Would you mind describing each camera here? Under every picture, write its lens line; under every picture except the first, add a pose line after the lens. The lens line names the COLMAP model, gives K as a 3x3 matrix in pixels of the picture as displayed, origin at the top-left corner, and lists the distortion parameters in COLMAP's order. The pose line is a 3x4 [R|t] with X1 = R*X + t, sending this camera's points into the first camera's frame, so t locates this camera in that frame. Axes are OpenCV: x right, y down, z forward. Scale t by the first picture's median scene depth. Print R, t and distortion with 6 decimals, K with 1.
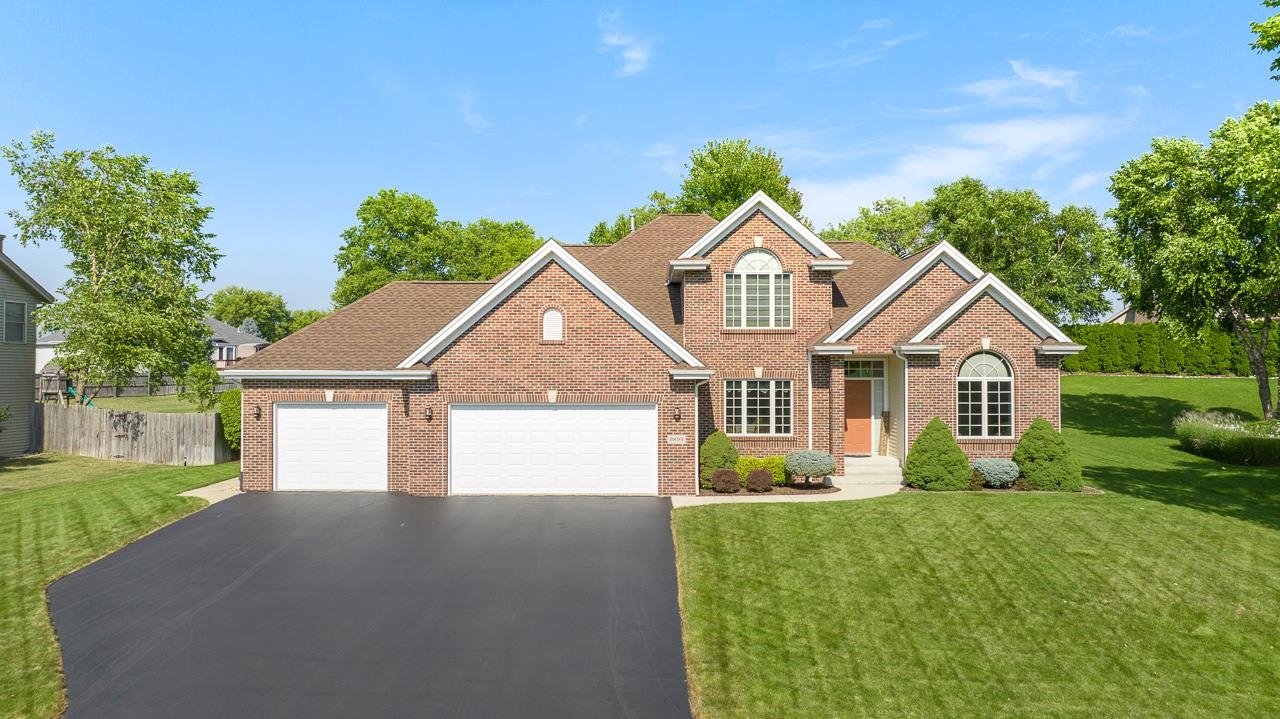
lens RADIAL K [[900.8, 0, 637.6], [0, 900.8, 362.0], [0, 0, 1]] dist [-0.030679, 0.026354]
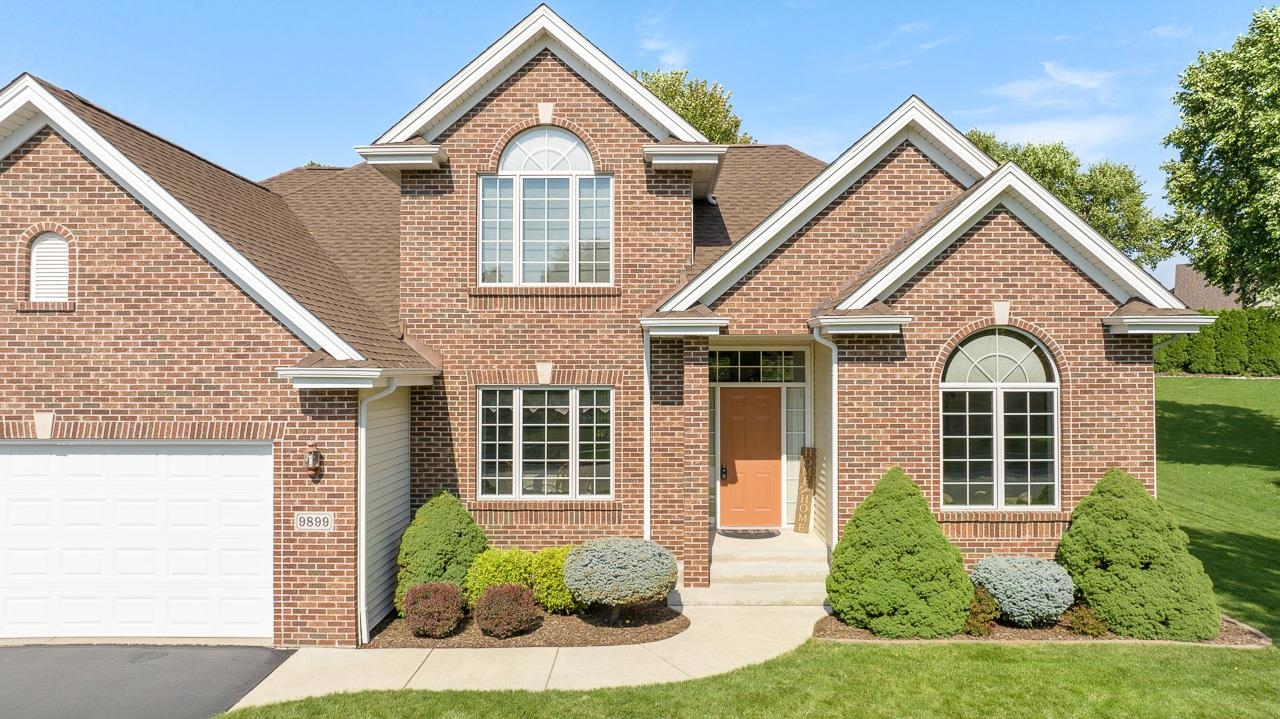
lens RADIAL K [[900.8, 0, 642.6], [0, 900.8, 360.8], [0, 0, 1]] dist [-0.030679, 0.026354]
pose [[1.000000, -0.000338, -0.000801, 0.194259], [0.000338, 0.999999, -0.001000, 0.005406], [0.000801, 0.001000, 0.999999, 0.513019]]
